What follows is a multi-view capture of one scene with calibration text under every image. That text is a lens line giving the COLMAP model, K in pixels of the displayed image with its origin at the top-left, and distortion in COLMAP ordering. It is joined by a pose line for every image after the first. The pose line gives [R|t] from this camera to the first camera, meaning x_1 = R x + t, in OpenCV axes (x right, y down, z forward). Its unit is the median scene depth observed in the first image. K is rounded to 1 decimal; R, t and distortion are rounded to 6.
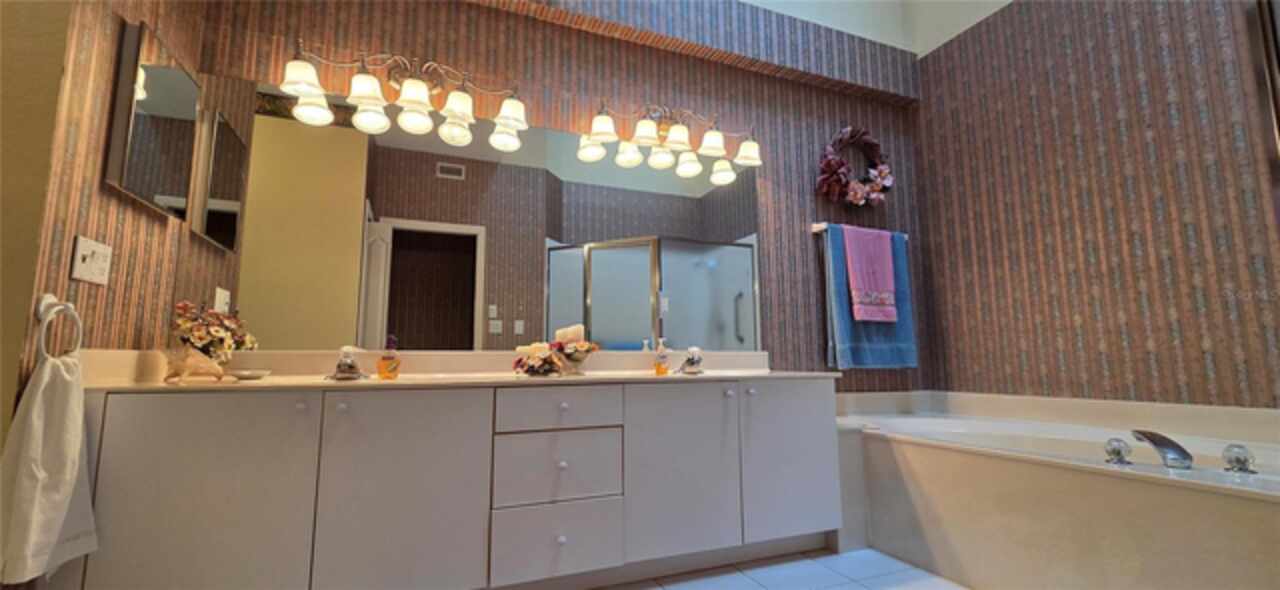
lens RADIAL K [[523.8, 0, 648.6], [0, 523.8, 298.5], [0, 0, 1]] dist [-0.000593, 0.000163]
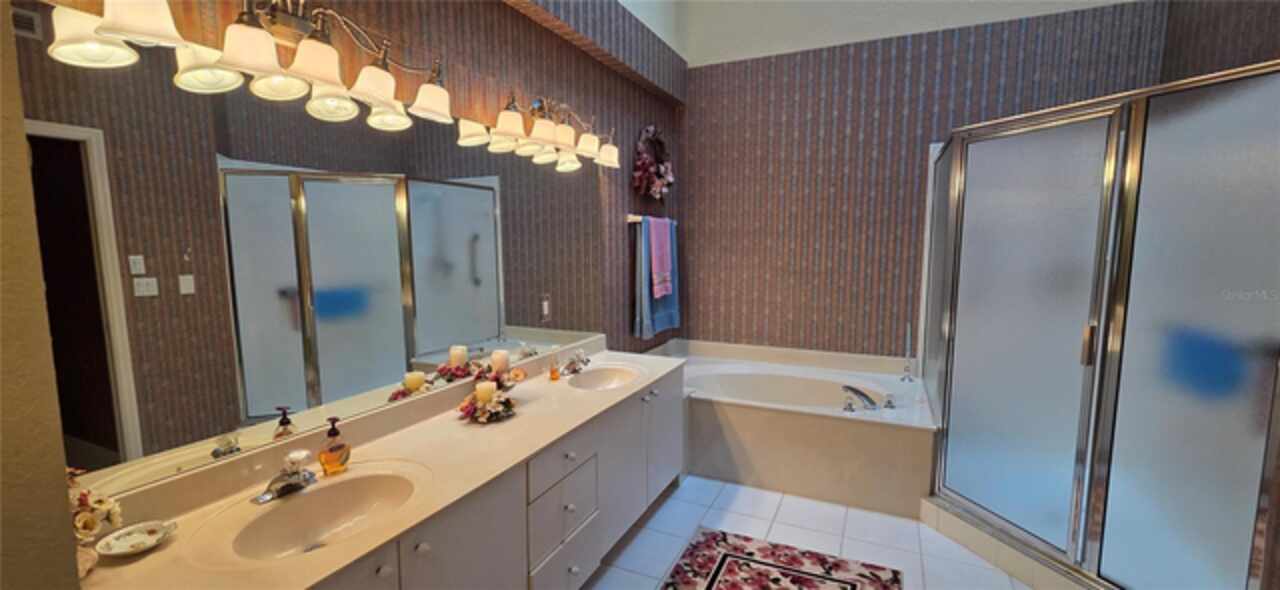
lens RADIAL K [[523.8, 0, 643.8], [0, 523.8, 299.1], [0, 0, 1]] dist [-0.000593, 0.000163]
pose [[0.732859, -0.070892, 0.676677, -0.437270], [-0.086773, 0.976697, 0.196301, -0.187083], [-0.674824, -0.202579, 0.709629, 0.132834]]
